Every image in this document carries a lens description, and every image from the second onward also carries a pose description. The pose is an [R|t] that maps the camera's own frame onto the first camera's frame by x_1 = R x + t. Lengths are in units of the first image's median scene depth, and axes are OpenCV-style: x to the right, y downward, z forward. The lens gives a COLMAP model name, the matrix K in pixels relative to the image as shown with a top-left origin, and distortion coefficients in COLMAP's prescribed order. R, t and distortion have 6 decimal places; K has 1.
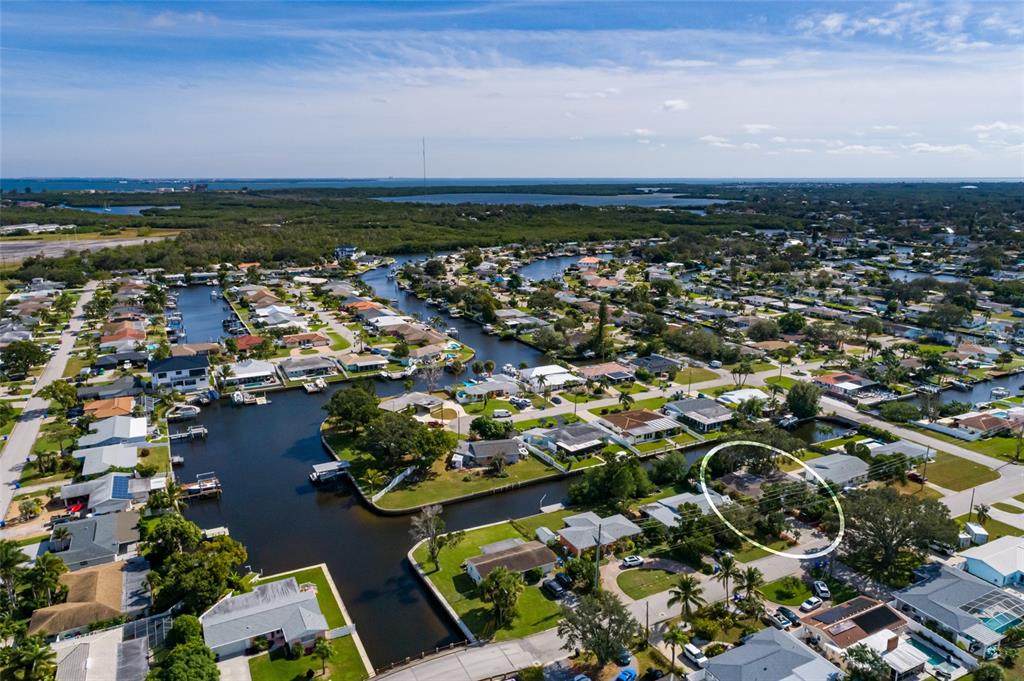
lens RADIAL K [[692.4, 0, 512.0], [0, 692.4, 340.5], [0, 0, 1]] dist [0.000203, -0.000712]
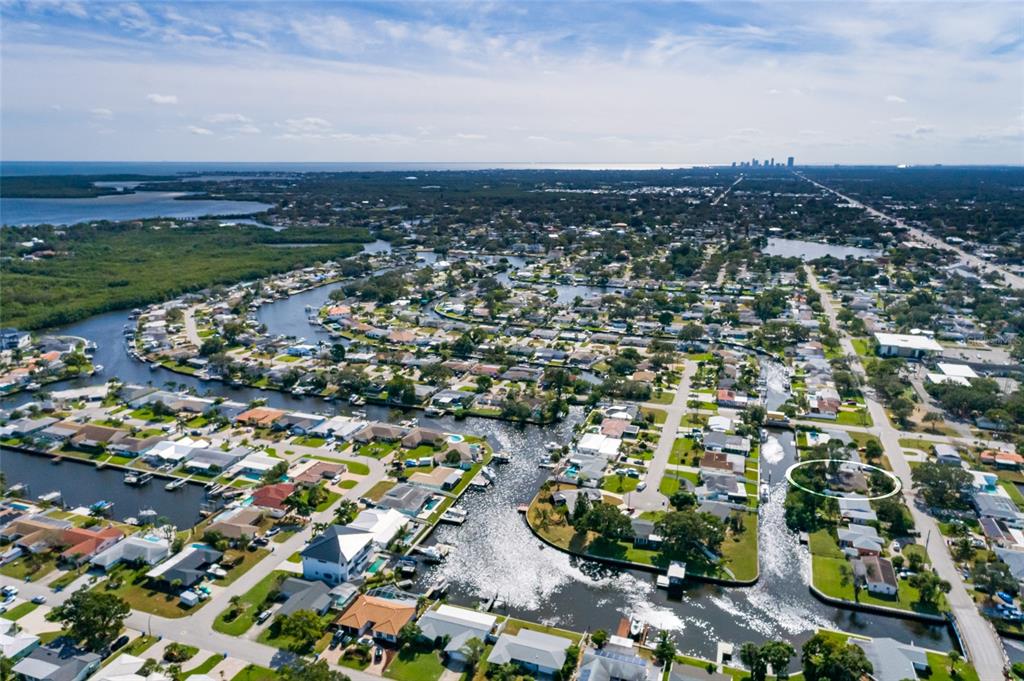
lens RADIAL K [[685.5, 0, 512.0], [0, 685.5, 340.5], [0, 0, 1]] dist [0.000068, 0.003219]
pose [[0.732897, -0.171377, 0.658401, -0.925072], [0.157065, 0.984232, 0.081352, -0.282947], [-0.661961, 0.043789, 0.748258, 0.186803]]
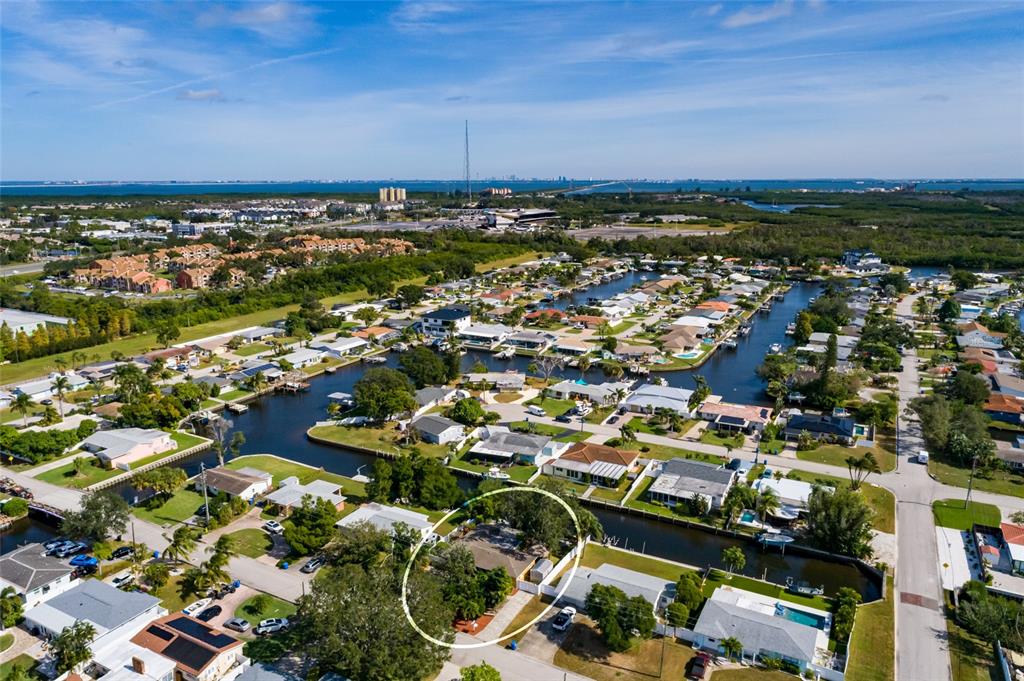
lens RADIAL K [[692.4, 0, 512.0], [0, 692.4, 340.5], [0, 0, 1]] dist [0.000203, -0.000712]
pose [[0.567608, 0.187010, -0.801778, 0.674821], [-0.188076, 0.977562, 0.094865, -0.070109], [0.801529, 0.096949, 0.590044, 0.376165]]
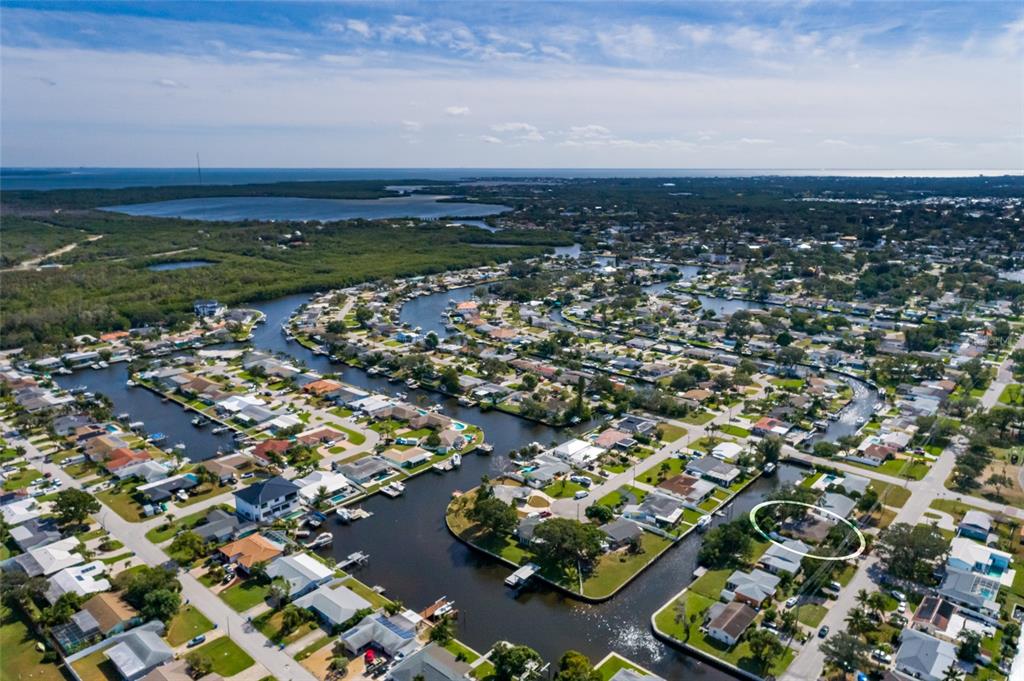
lens RADIAL K [[692.4, 0, 512.0], [0, 692.4, 340.5], [0, 0, 1]] dist [0.000203, -0.000712]
pose [[0.932772, -0.087242, 0.349750, -0.521259], [0.083447, 0.996175, 0.025938, -0.206083], [-0.350675, 0.004991, 0.936484, -0.135583]]
